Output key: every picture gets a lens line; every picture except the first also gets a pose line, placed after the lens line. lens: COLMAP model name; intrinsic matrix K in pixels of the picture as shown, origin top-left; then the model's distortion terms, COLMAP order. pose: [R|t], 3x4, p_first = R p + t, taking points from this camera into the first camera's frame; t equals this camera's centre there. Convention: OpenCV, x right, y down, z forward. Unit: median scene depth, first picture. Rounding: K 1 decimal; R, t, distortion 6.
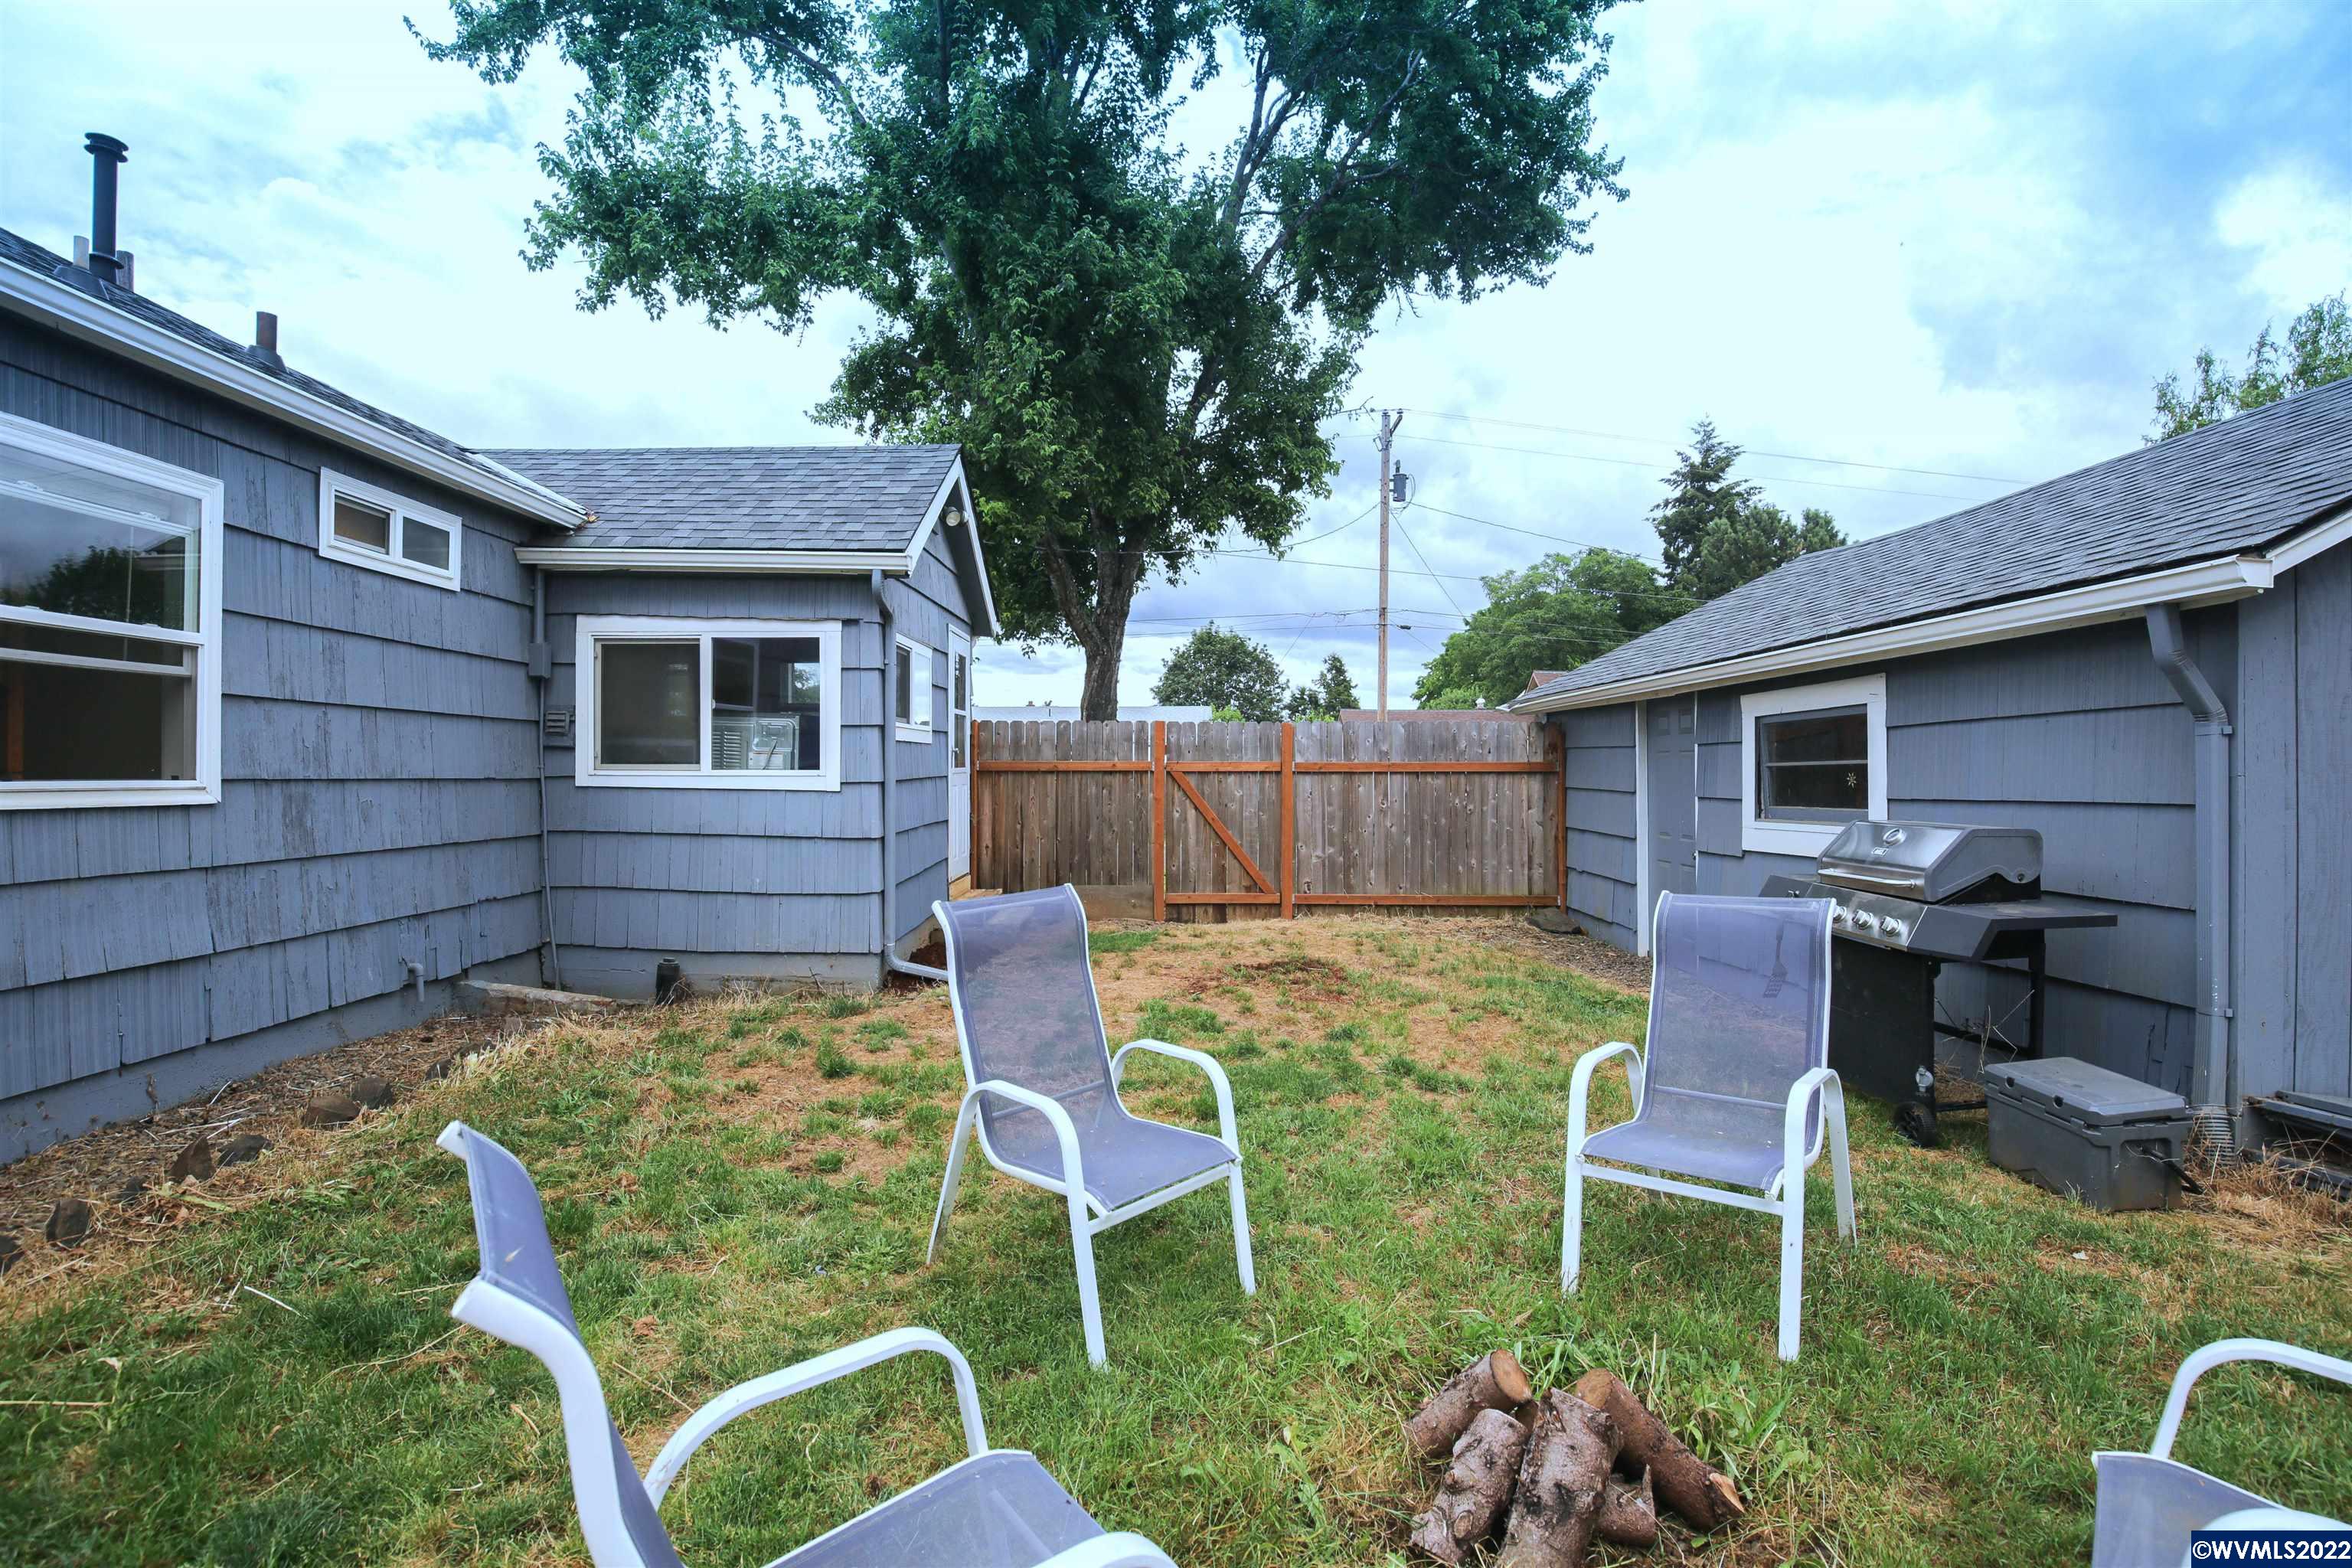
lens RADIAL K [[1088.2, 0, 1167.9], [0, 1088.2, 776.9], [0, 0, 1]] dist [-0.031299, 0.001551]
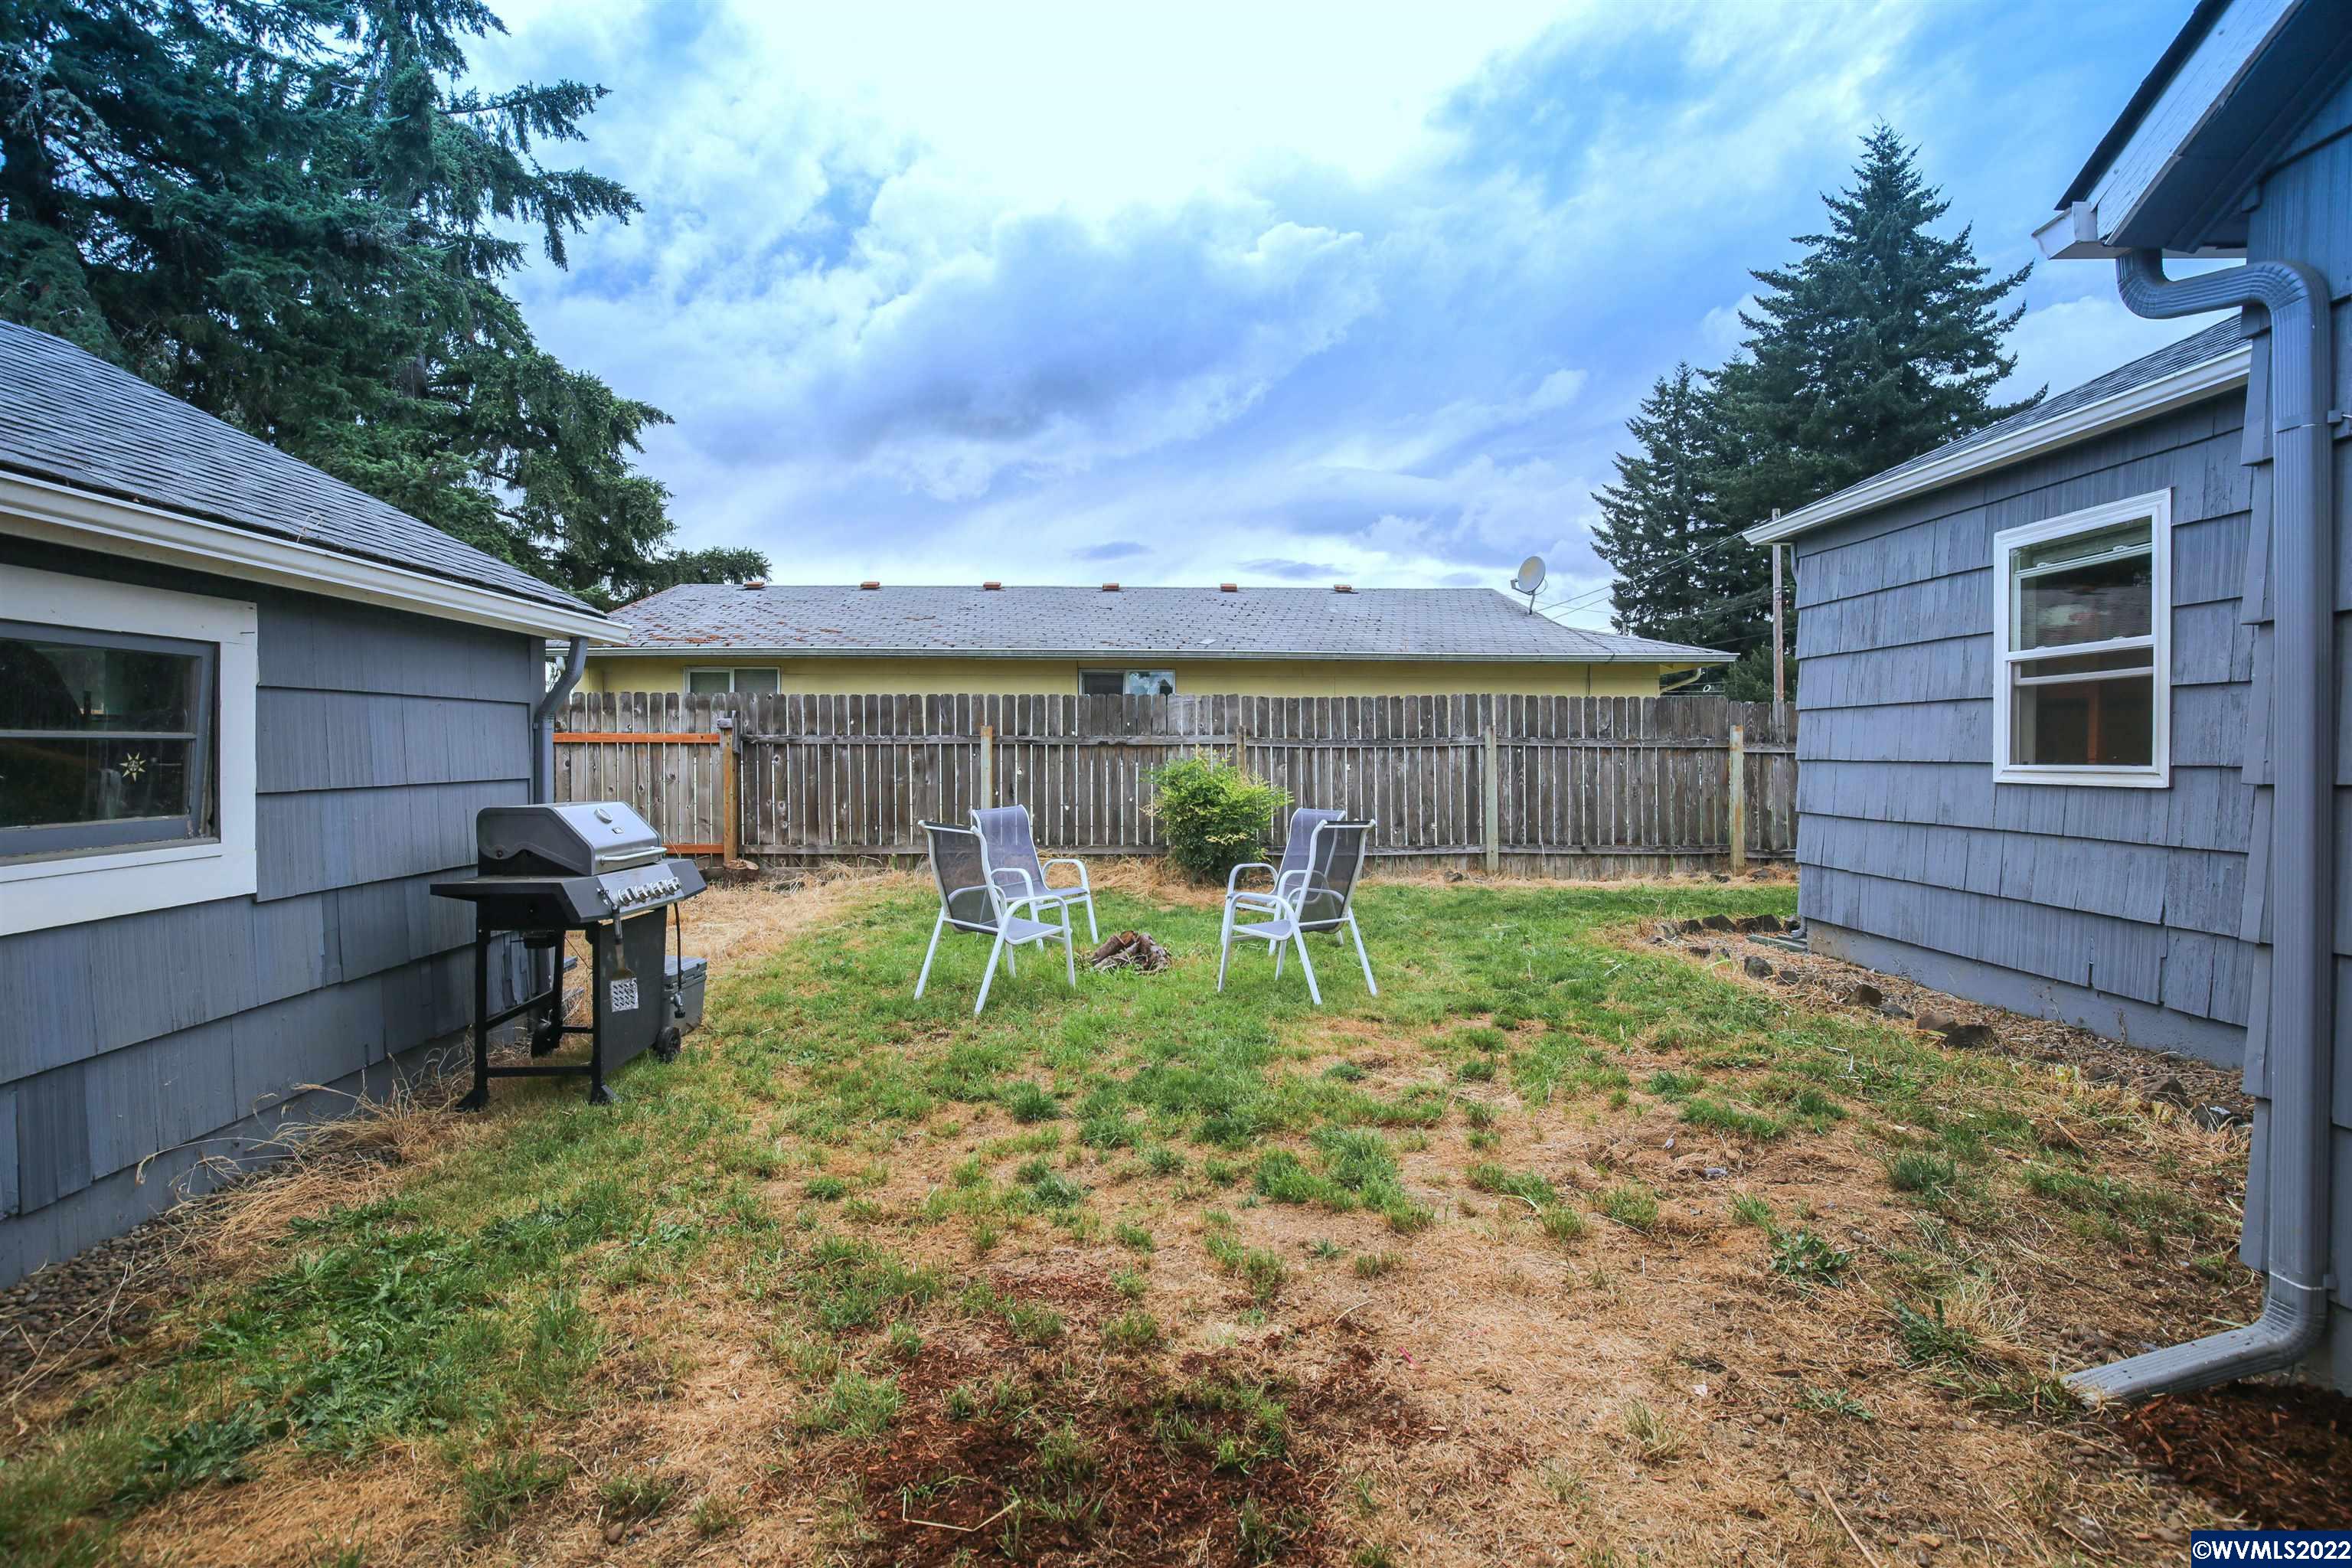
lens RADIAL K [[1075.4, 0, 1165.9], [0, 1075.4, 777.8], [0, 0, 1]] dist [-0.042956, 0.008431]
pose [[-0.999790, -0.002526, -0.020335, 0.065405], [-0.002984, 0.999742, 0.022535, -0.002715], [0.020272, 0.022591, -0.999539, 0.910326]]
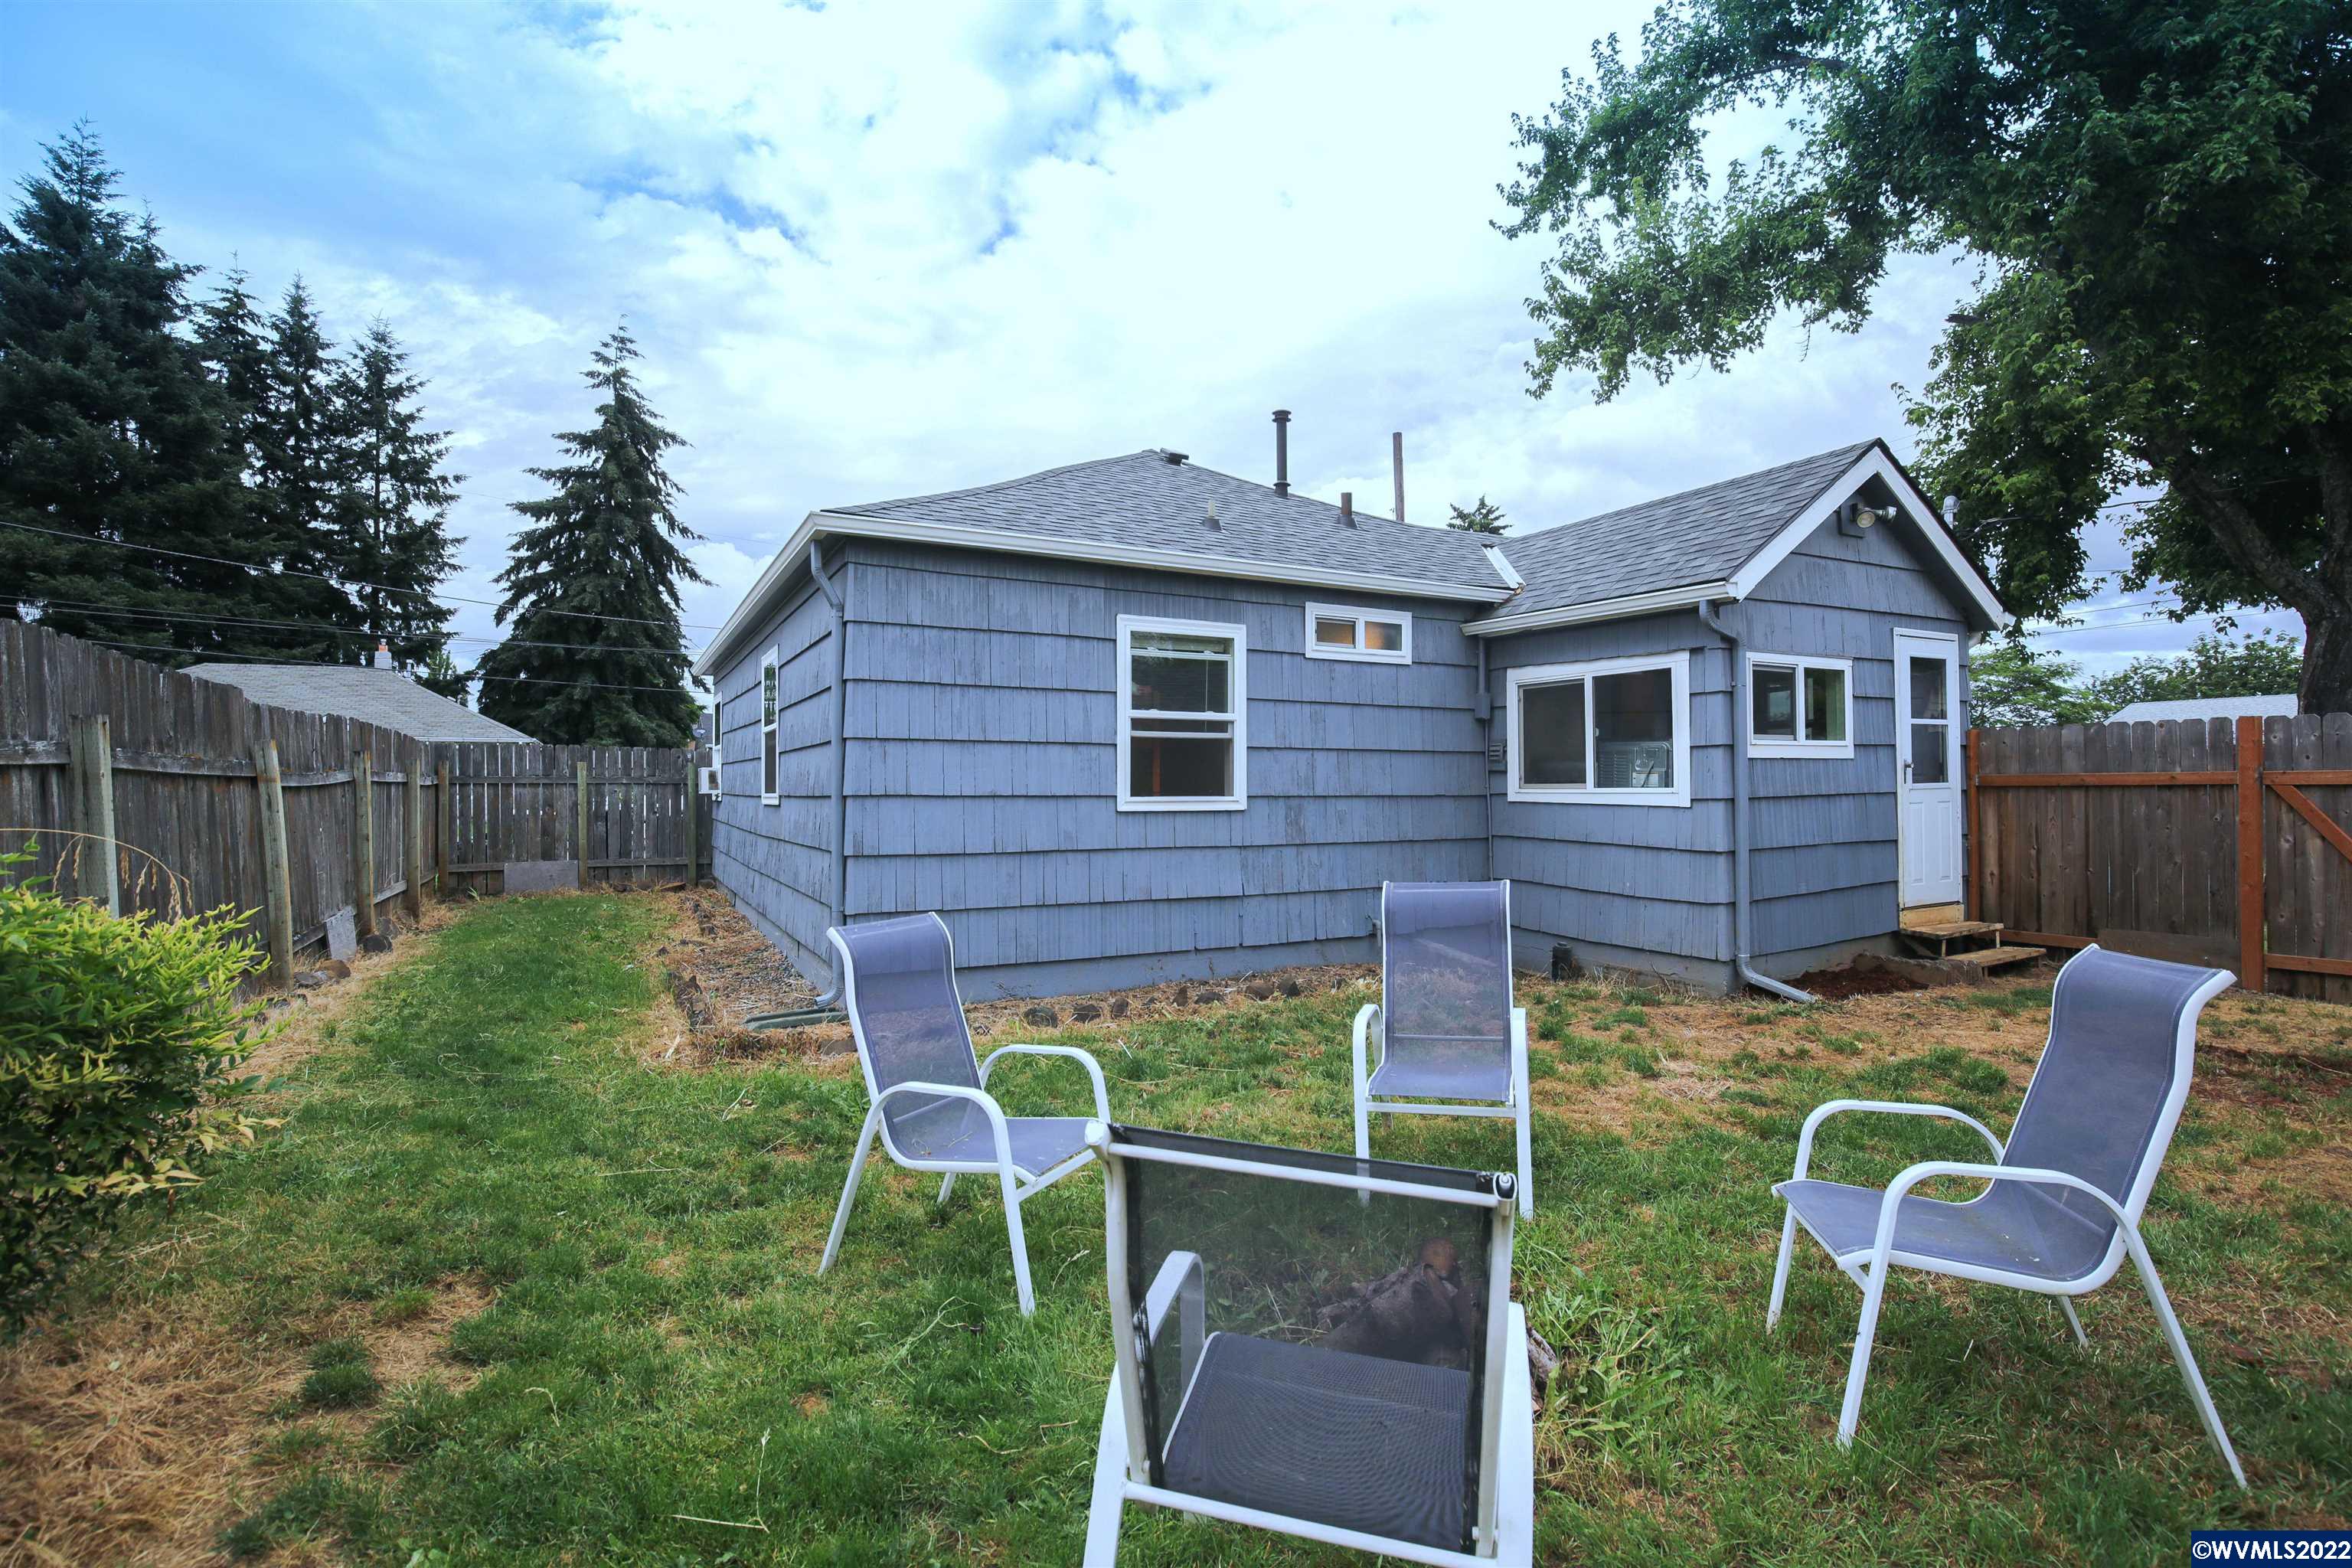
lens RADIAL K [[1088.2, 0, 1167.9], [0, 1088.2, 776.9], [0, 0, 1]] dist [-0.031299, 0.001551]
pose [[0.465994, -0.014021, -0.884677, 0.279848], [0.001599, 0.999886, -0.015004, -0.001157], [0.884787, 0.005578, 0.465963, 0.024653]]
